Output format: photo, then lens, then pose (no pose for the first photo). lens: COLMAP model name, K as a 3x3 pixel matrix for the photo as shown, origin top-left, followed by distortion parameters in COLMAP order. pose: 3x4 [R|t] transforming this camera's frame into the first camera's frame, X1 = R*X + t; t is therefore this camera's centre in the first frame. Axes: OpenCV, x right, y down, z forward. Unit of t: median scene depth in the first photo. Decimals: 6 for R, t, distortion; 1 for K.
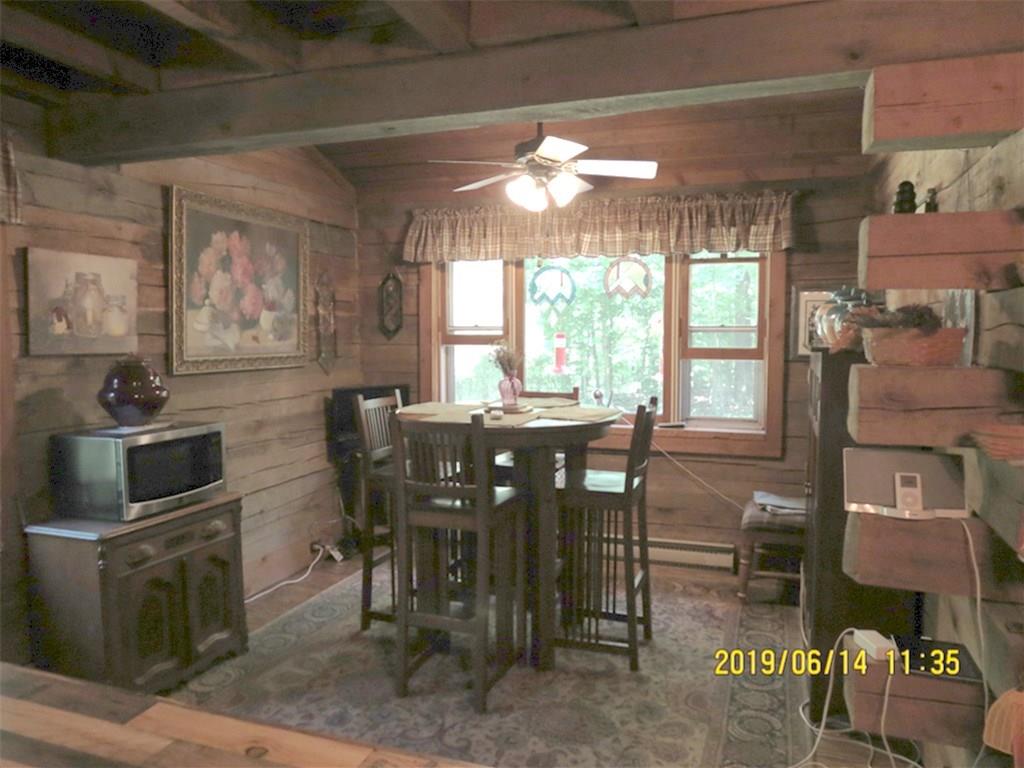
lens RADIAL K [[727.6, 0, 512.4], [0, 727.6, 386.9], [0, 0, 1]] dist [-0.031236, 0.006409]
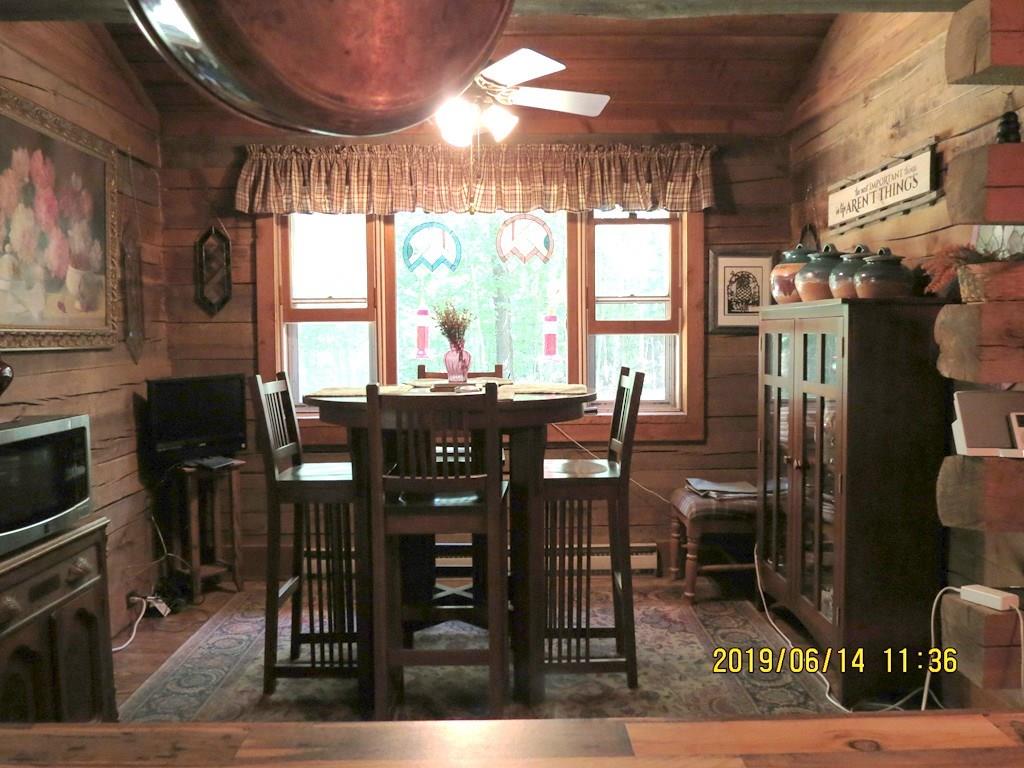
lens RADIAL K [[866.0, 0, 513.3], [0, 866.0, 385.4], [0, 0, 1]] dist [-0.051425, 0.034075]
pose [[0.939149, -0.028814, 0.342299, -0.215848], [0.034637, 0.999340, -0.010911, 0.032283], [-0.341759, 0.022103, 0.939528, 0.068827]]
